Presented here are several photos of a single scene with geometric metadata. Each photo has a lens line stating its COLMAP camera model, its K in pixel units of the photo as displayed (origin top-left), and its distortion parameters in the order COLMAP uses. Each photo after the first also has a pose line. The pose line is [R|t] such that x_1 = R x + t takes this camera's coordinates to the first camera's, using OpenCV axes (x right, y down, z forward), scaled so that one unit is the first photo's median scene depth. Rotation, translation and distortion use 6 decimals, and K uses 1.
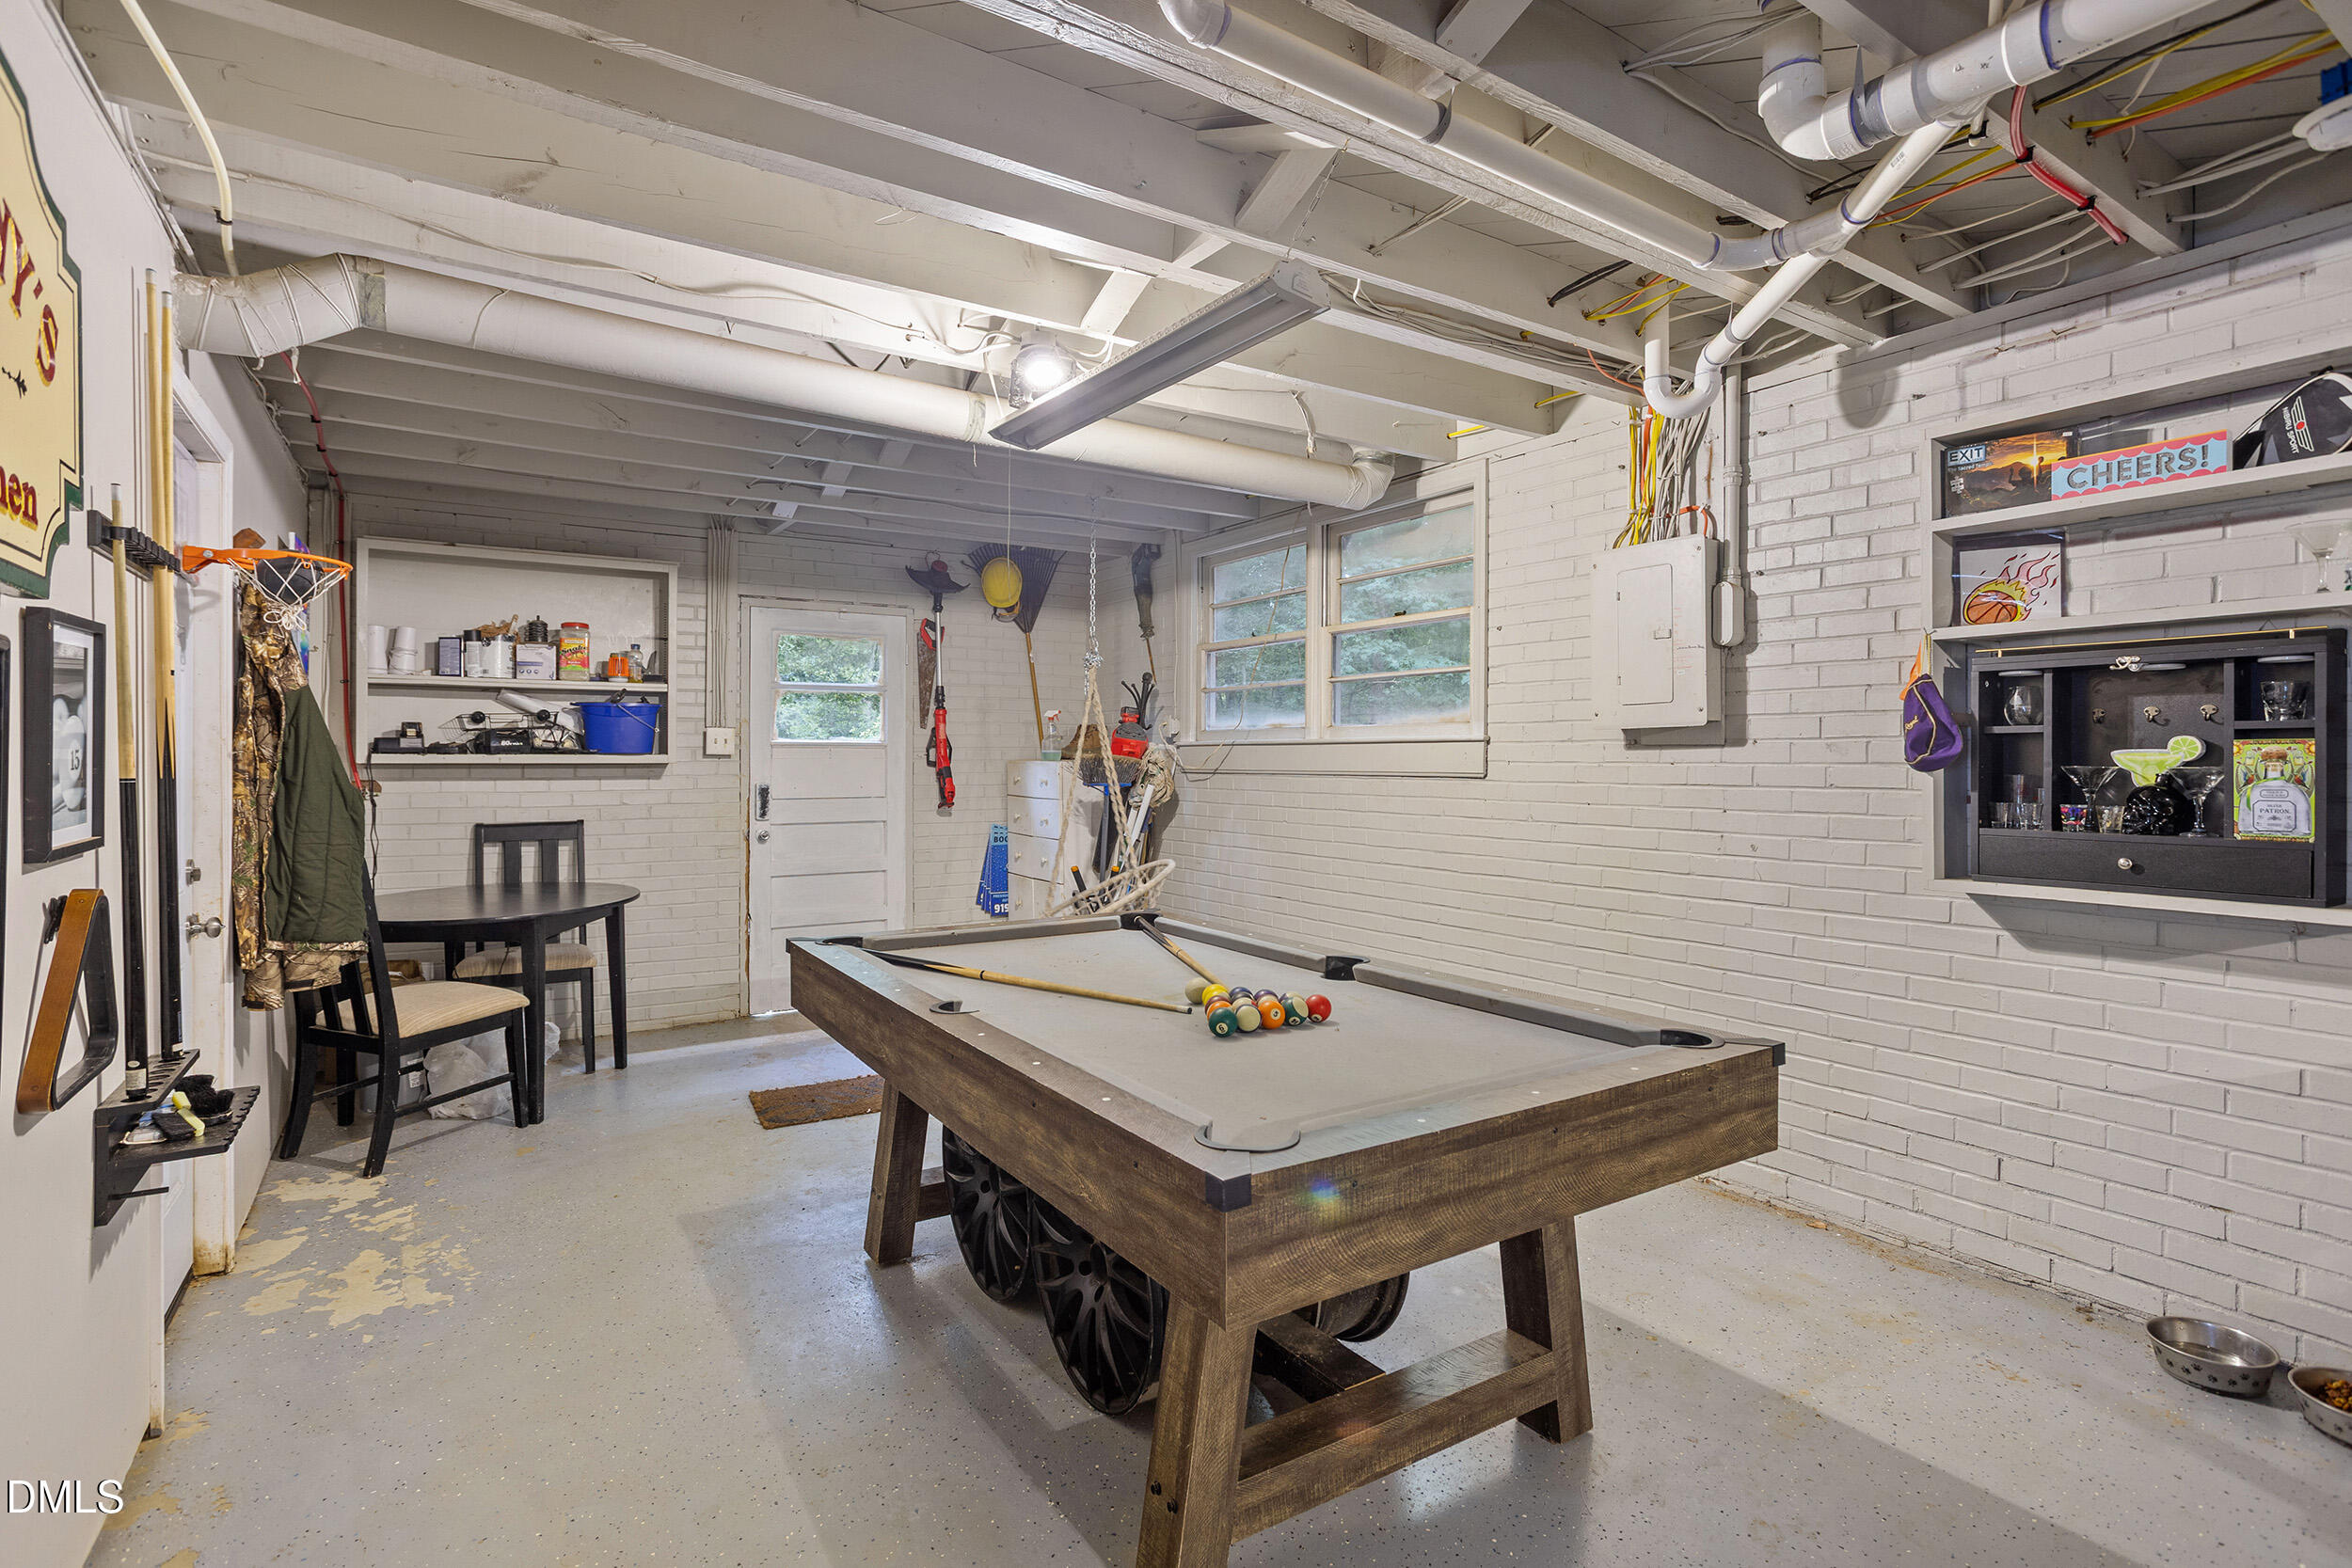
lens RADIAL K [[1125.9, 0, 1168.9], [0, 1125.9, 775.4], [0, 0, 1]] dist [-0.042484, 0.025845]
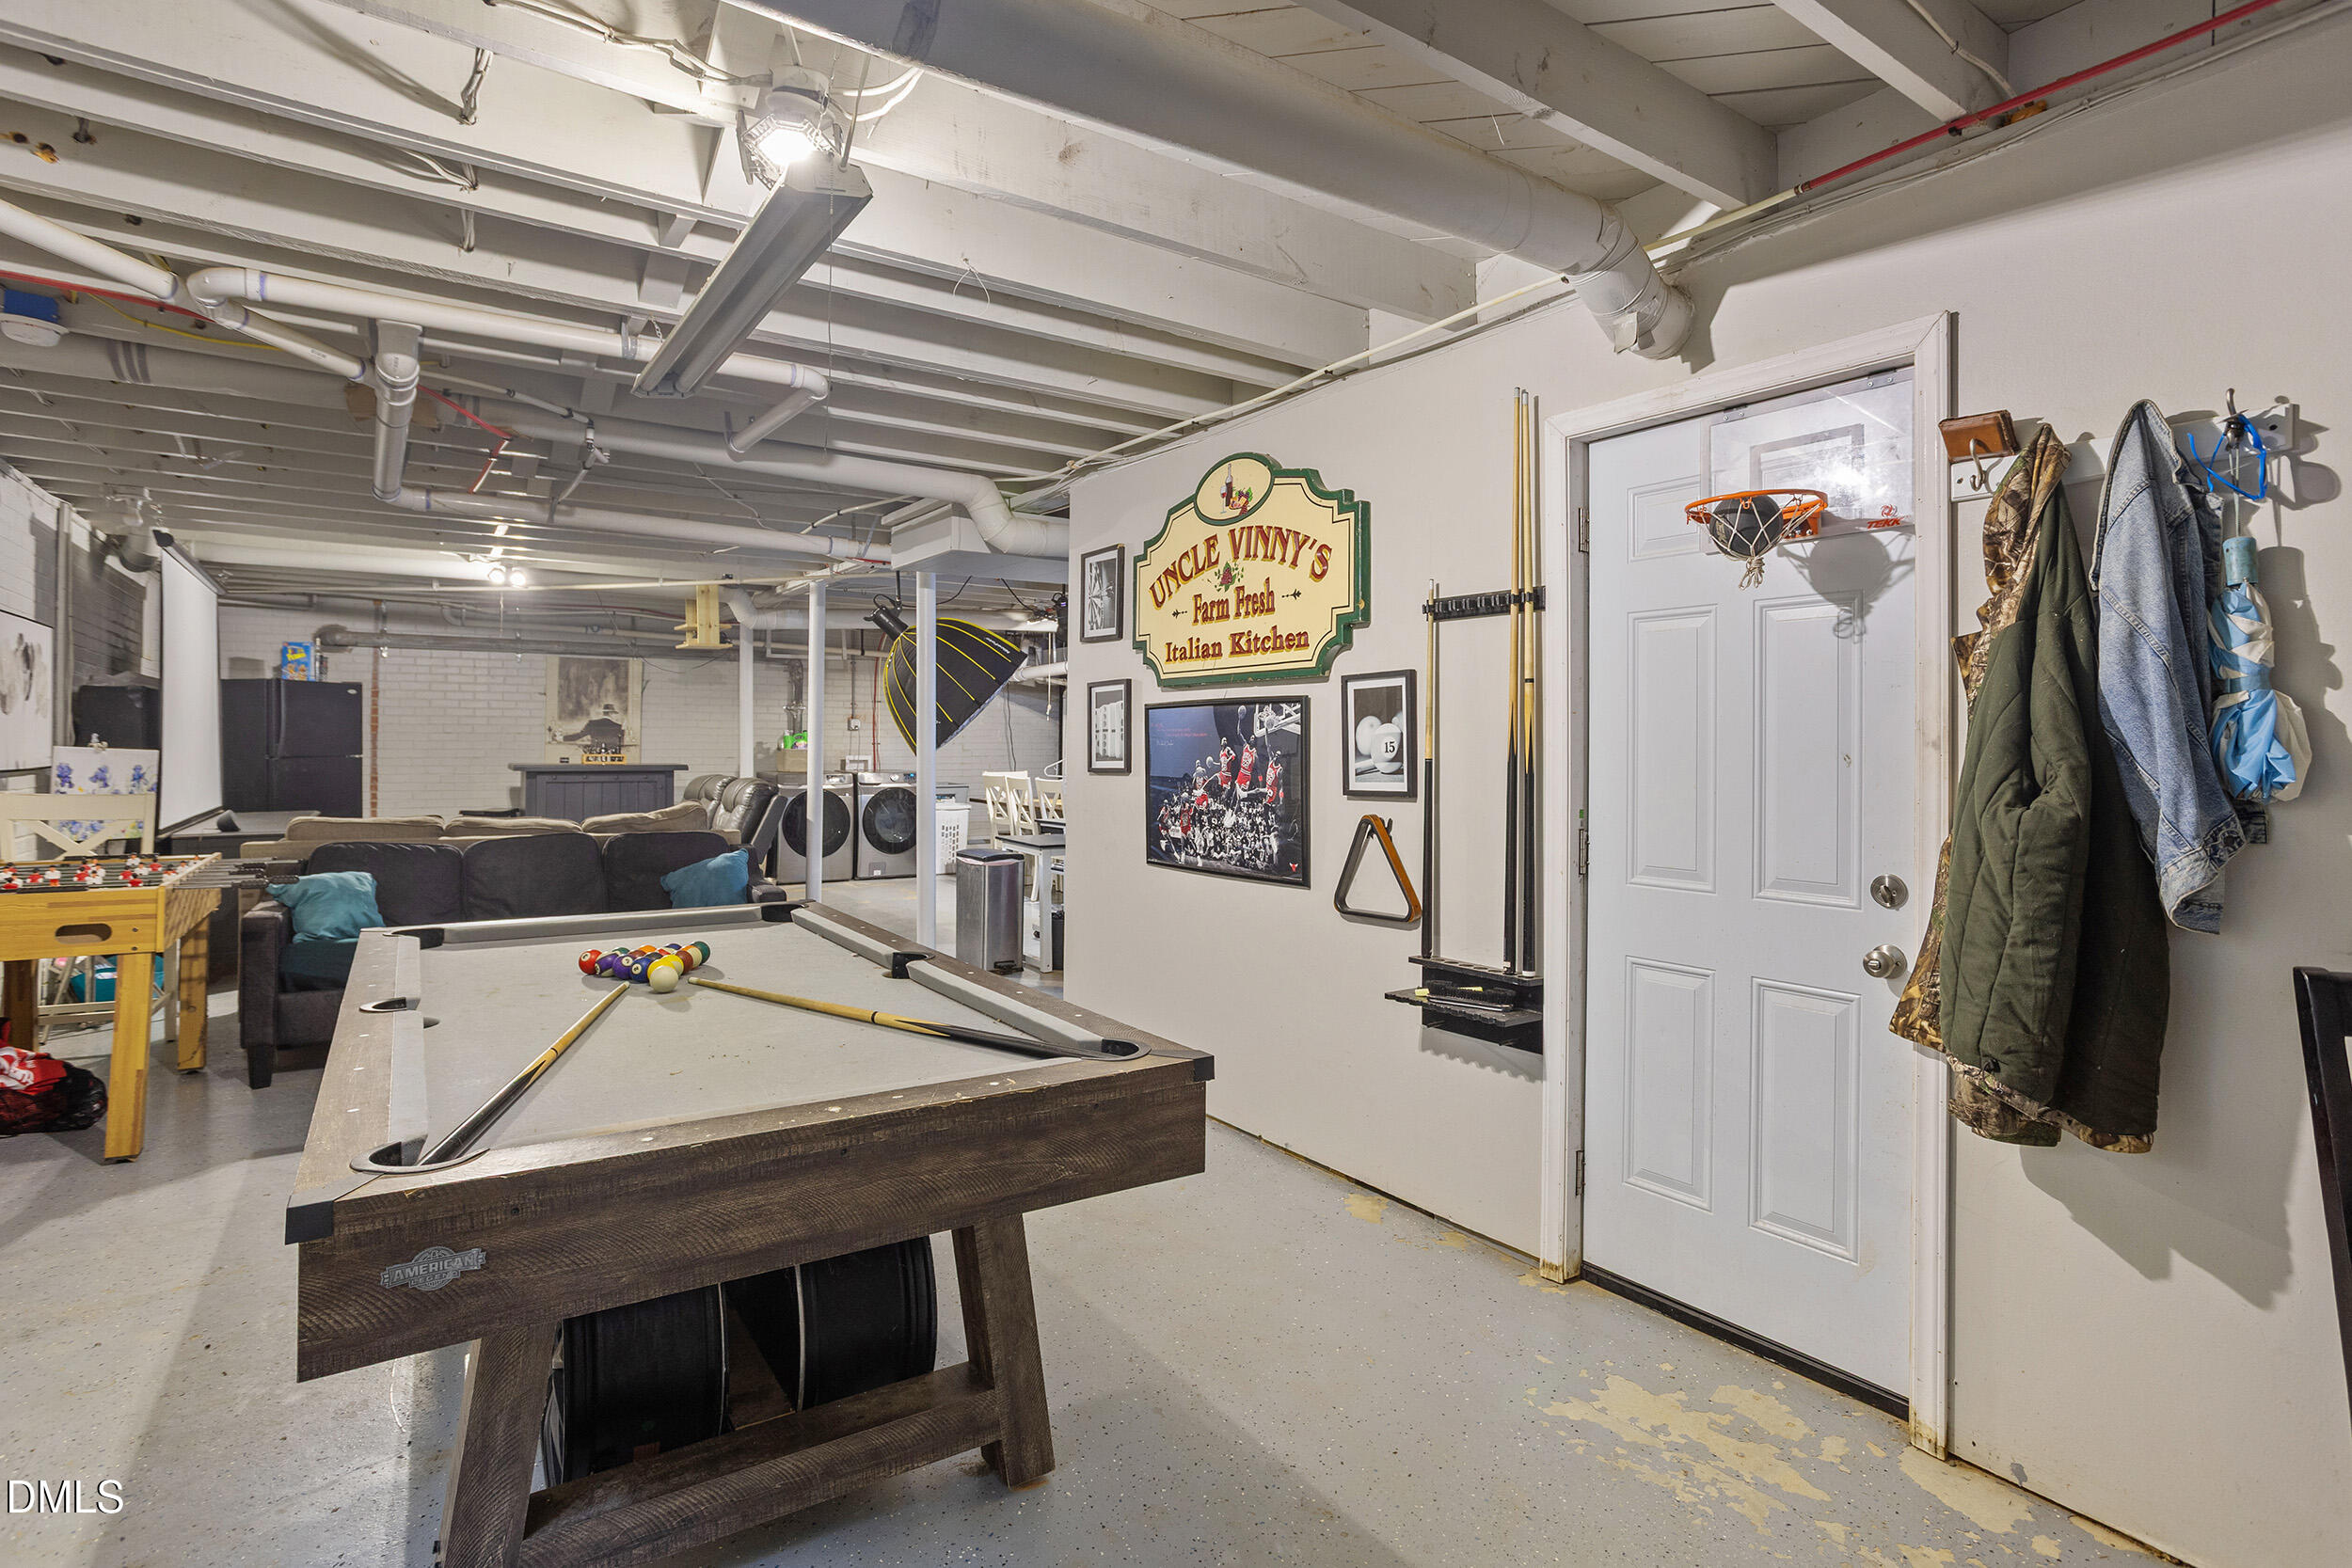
lens RADIAL K [[1125.9, 0, 1168.9], [0, 1125.9, 775.4], [0, 0, 1]] dist [-0.042484, 0.025845]
pose [[-0.999423, -0.006769, -0.033297, -0.329809], [-0.007781, 0.999509, 0.030355, -0.015423], [0.033075, 0.030597, -0.998984, 1.721961]]
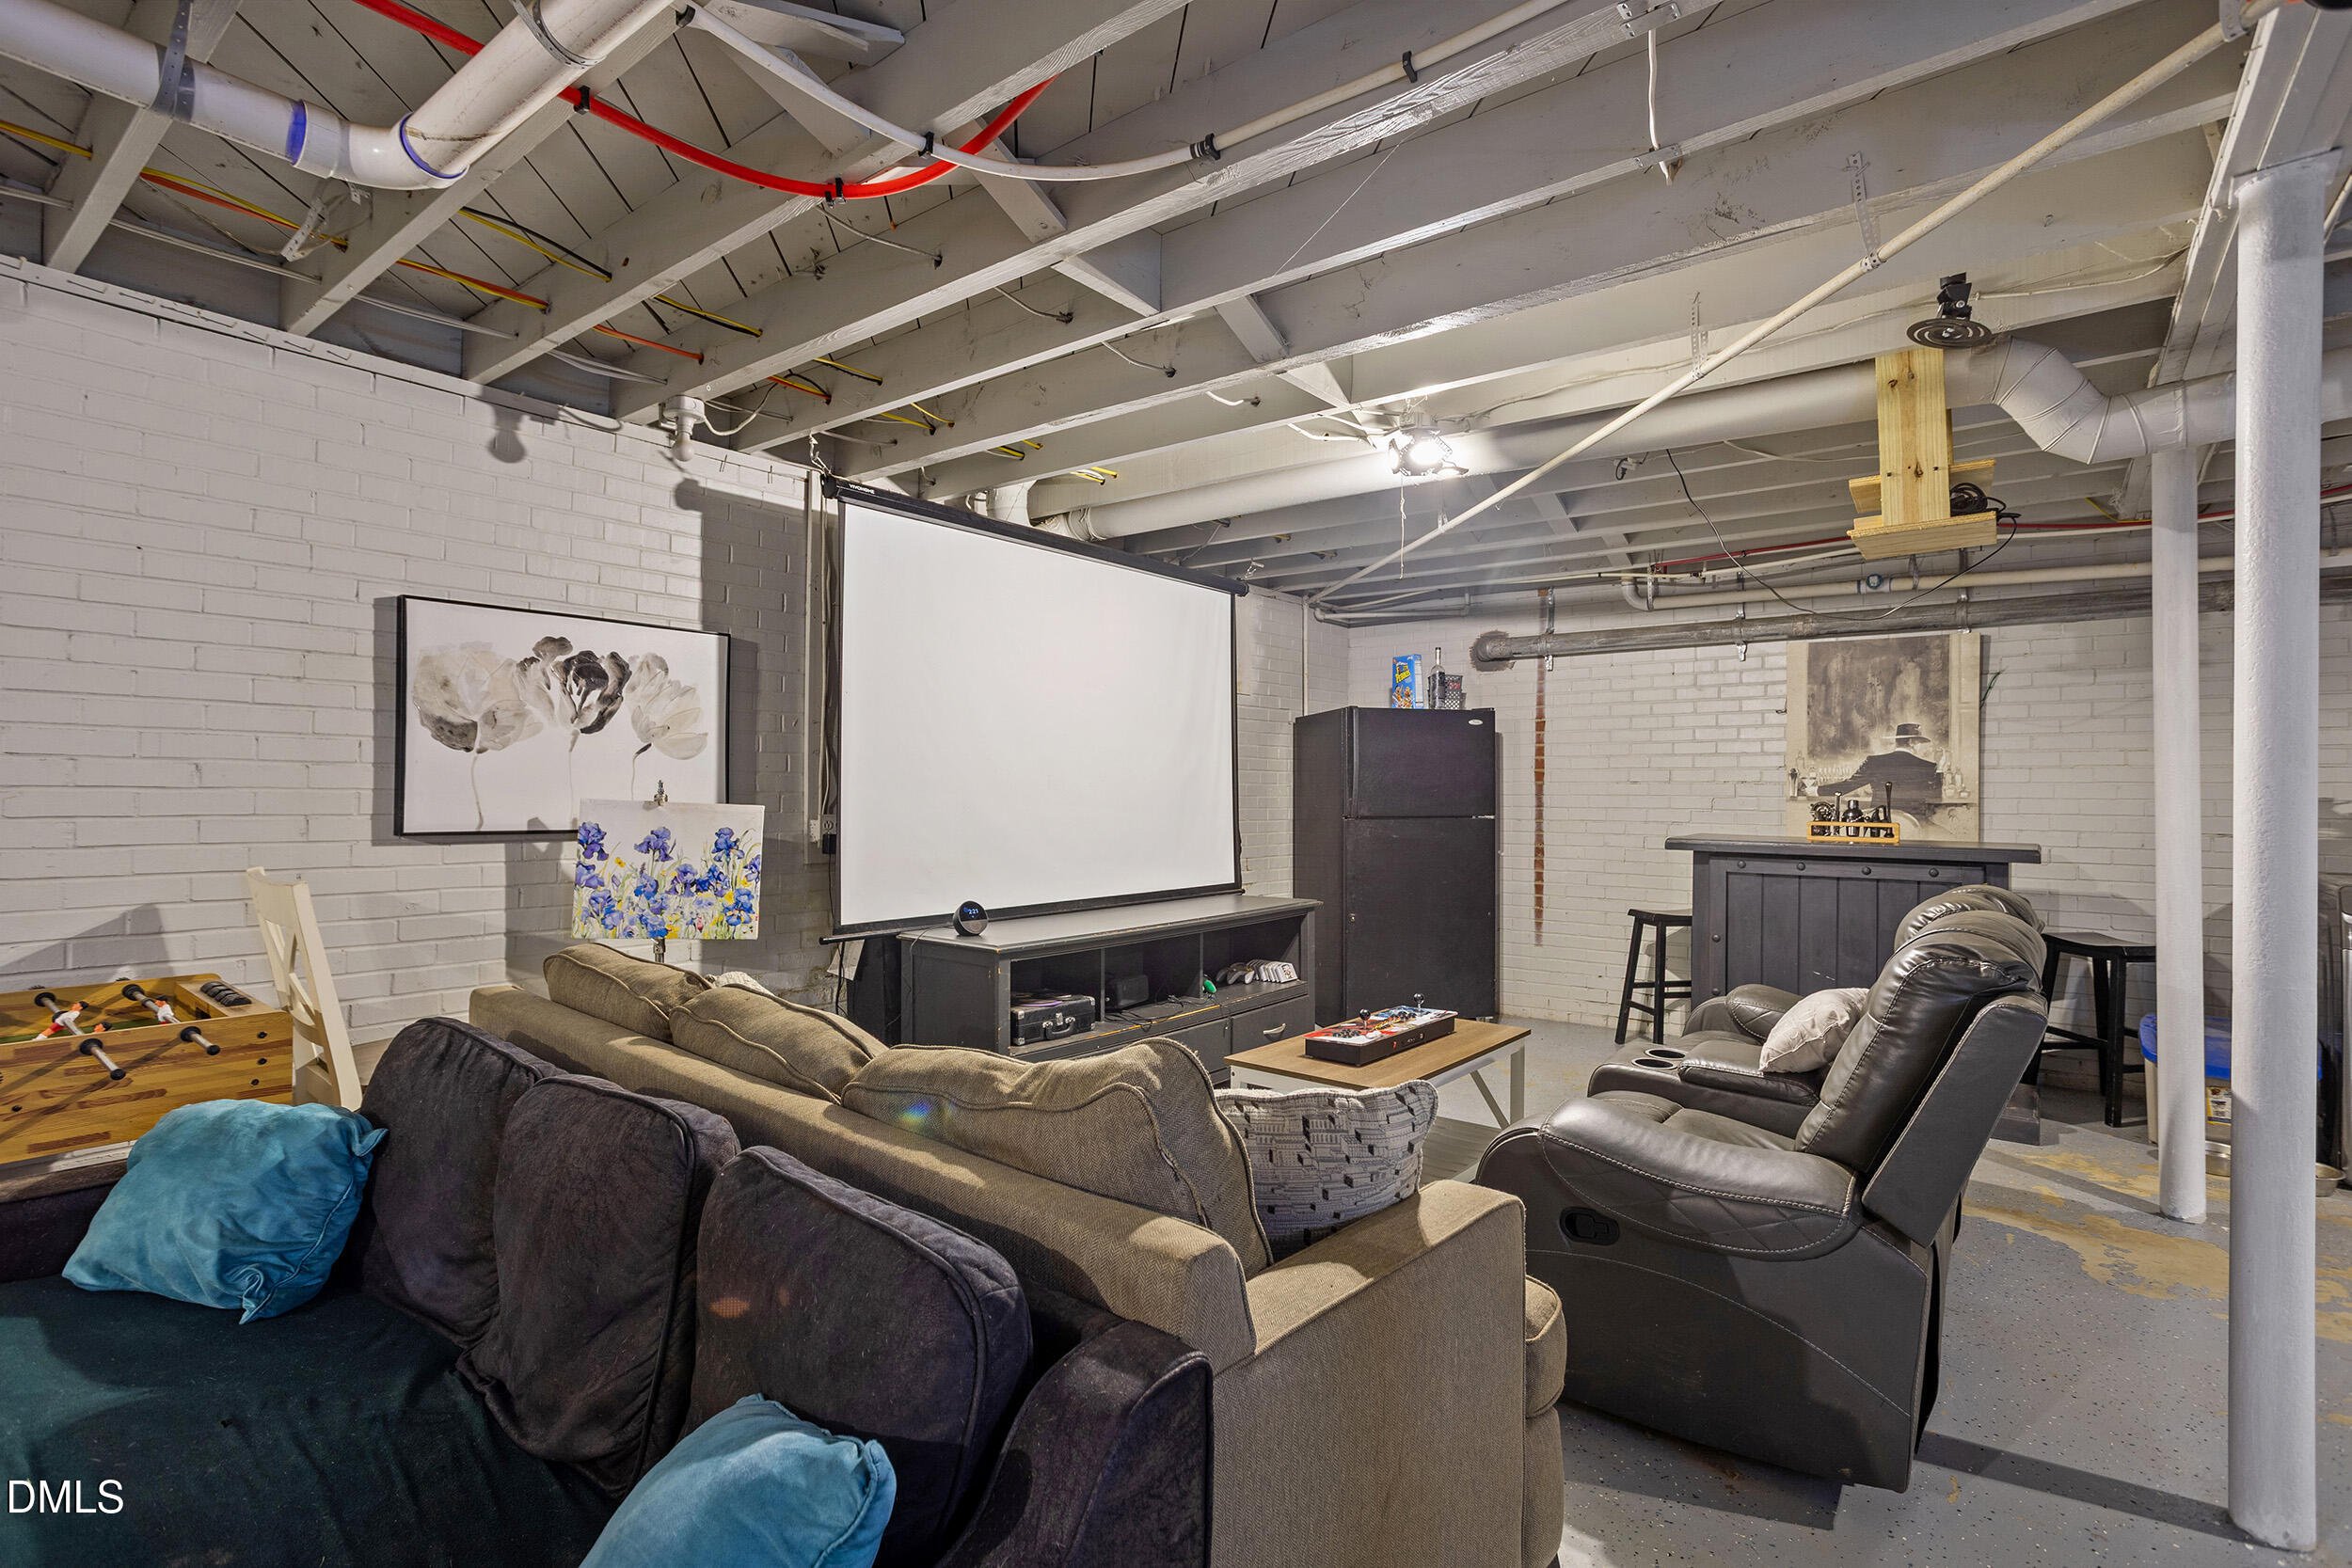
lens RADIAL K [[1125.9, 0, 1168.9], [0, 1125.9, 775.4], [0, 0, 1]] dist [-0.042484, 0.025845]
pose [[-0.324682, 0.007725, 0.945792, -0.236452], [-0.005890, 0.999931, -0.010189, -0.014159], [-0.945805, -0.008879, -0.324614, 1.198731]]
